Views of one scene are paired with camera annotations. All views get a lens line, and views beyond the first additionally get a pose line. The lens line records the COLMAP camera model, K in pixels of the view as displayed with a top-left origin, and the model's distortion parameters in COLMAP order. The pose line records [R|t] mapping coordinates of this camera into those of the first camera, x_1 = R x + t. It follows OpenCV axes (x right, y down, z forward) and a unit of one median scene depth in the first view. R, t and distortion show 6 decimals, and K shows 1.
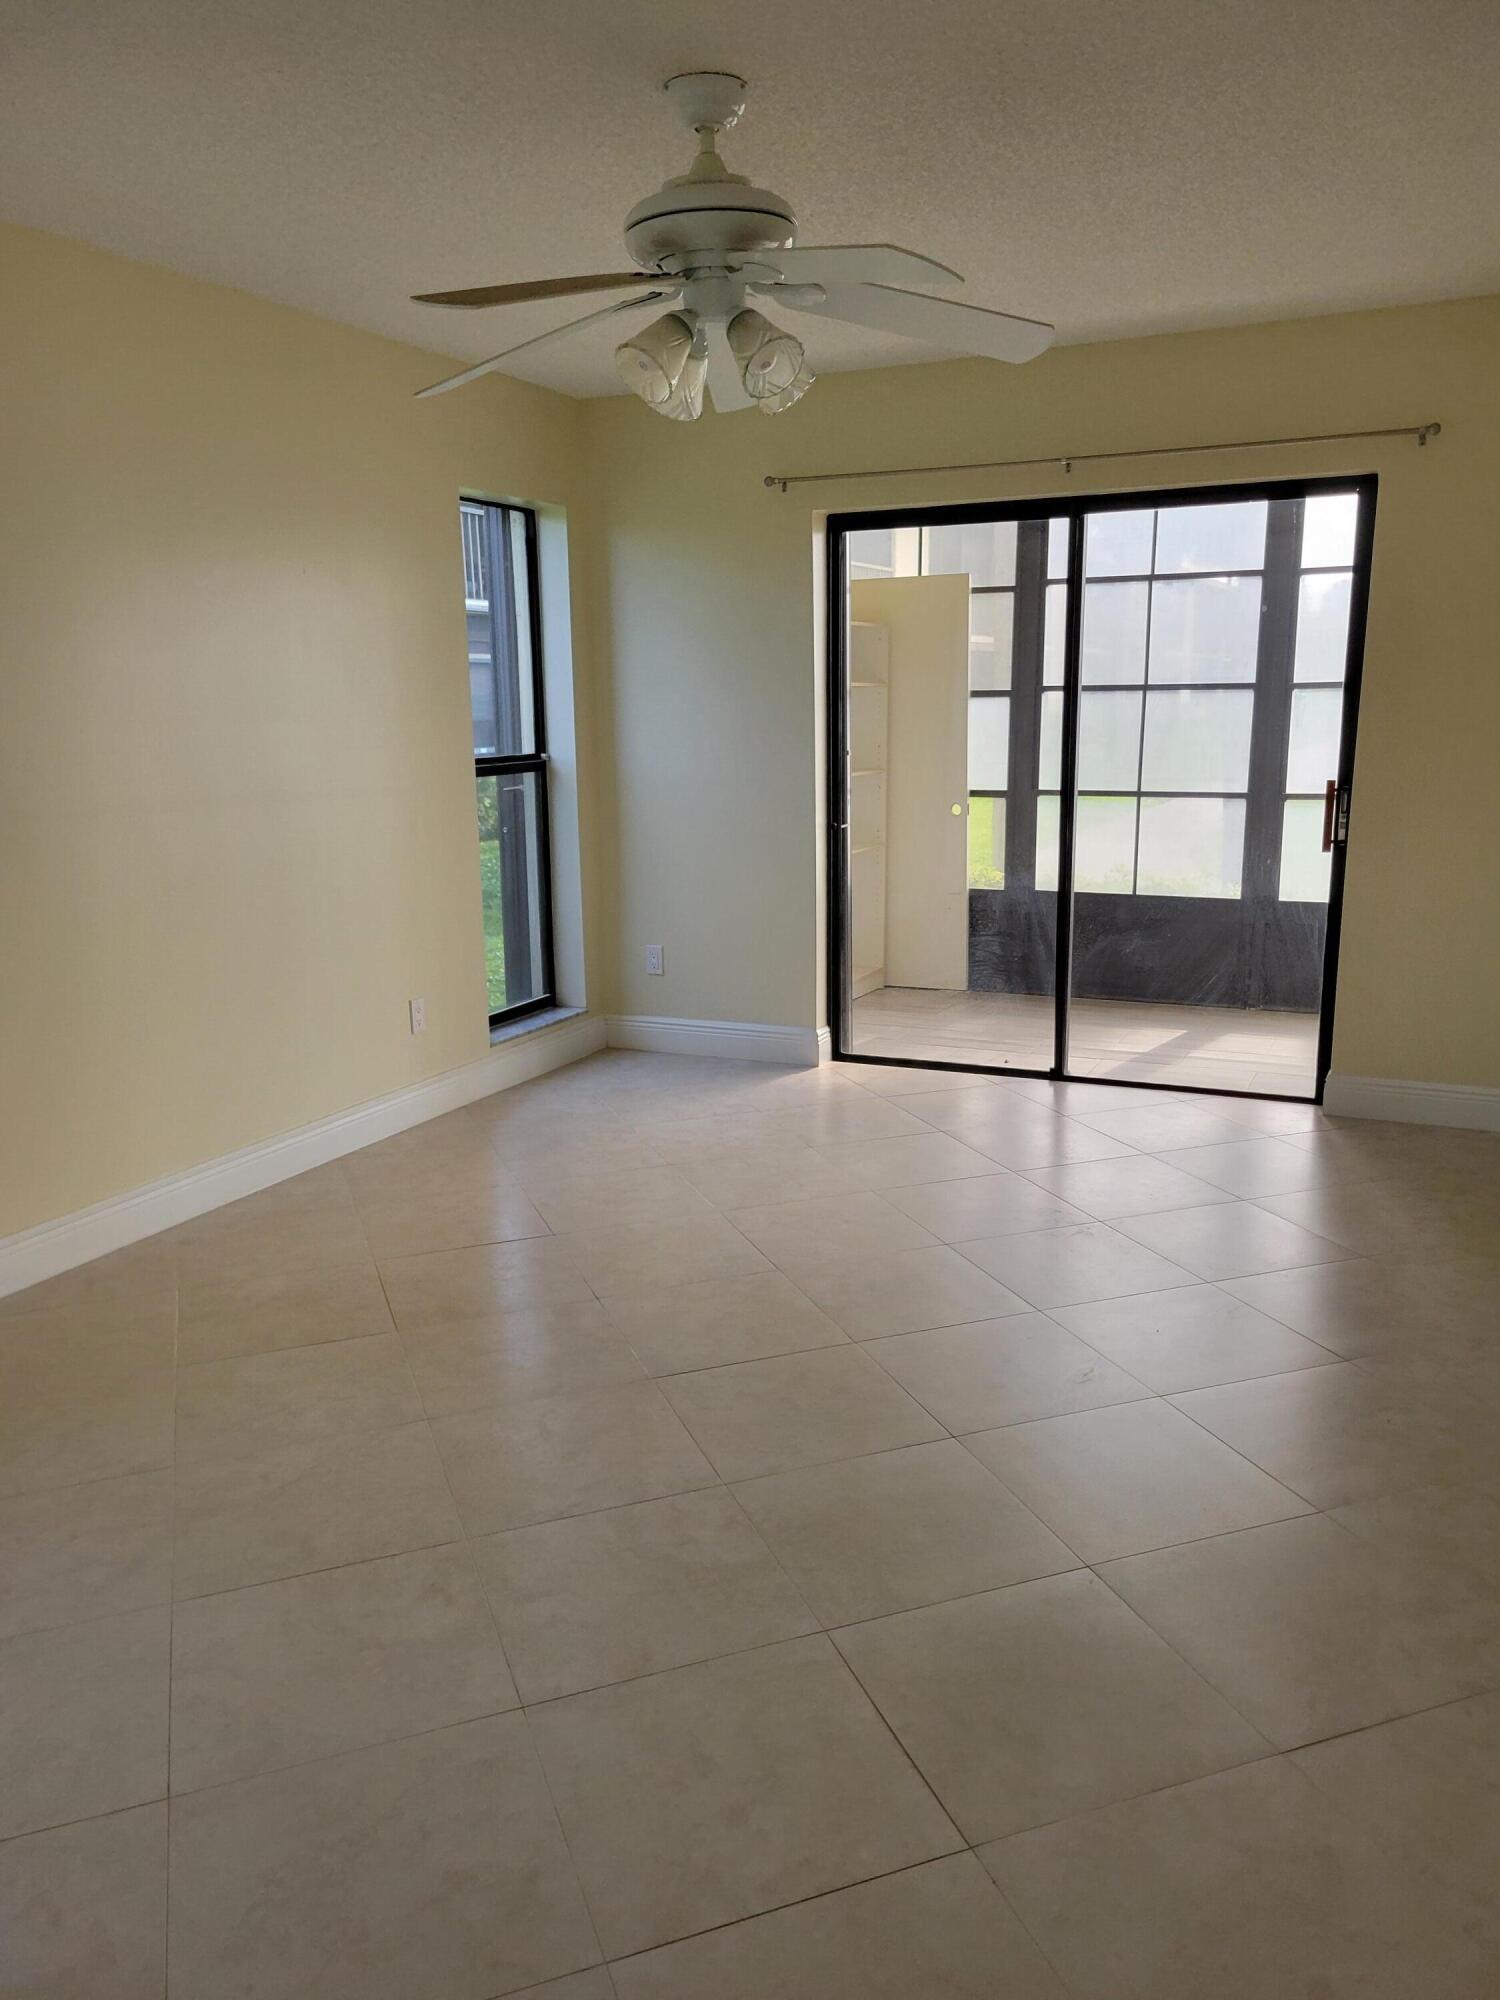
lens RADIAL K [[1492.5, 0, 743.2], [0, 1492.5, 1017.1], [0, 0, 1]] dist [0.052111, -0.030177]
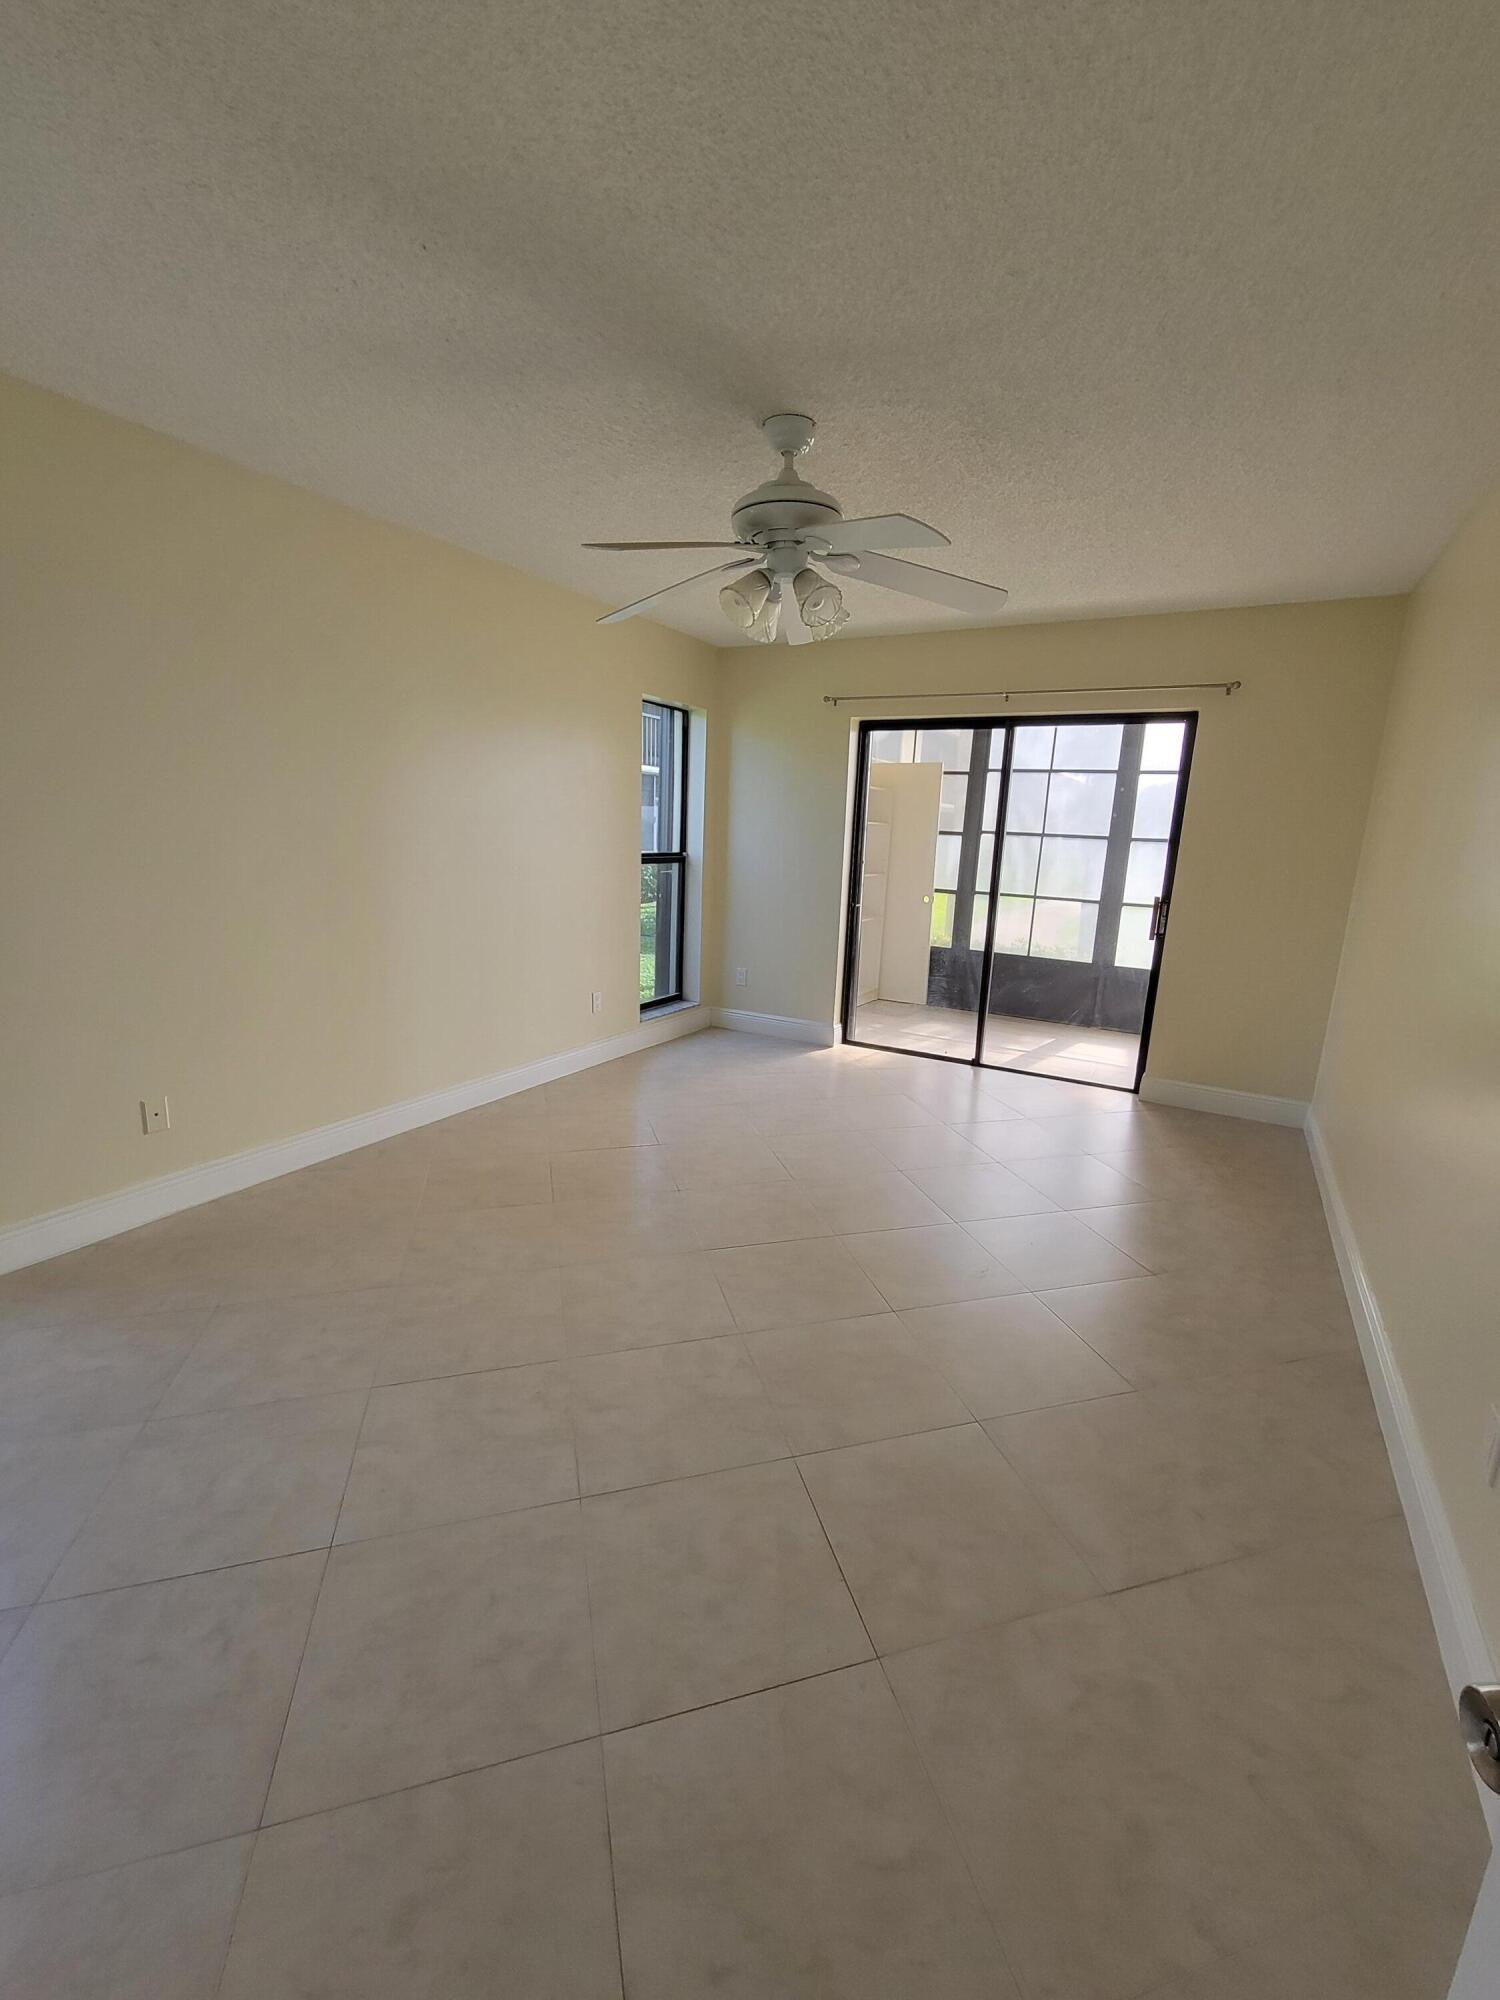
lens RADIAL K [[814.7, 0, 758.6], [0, 814.7, 1003.3], [0, 0, 1]] dist [0.002543, -0.000872]
pose [[0.996241, 0.067384, -0.054432, 0.017374], [-0.067328, 0.997727, 0.002873, -0.016966], [0.054502, 0.000803, 0.998513, 0.103512]]
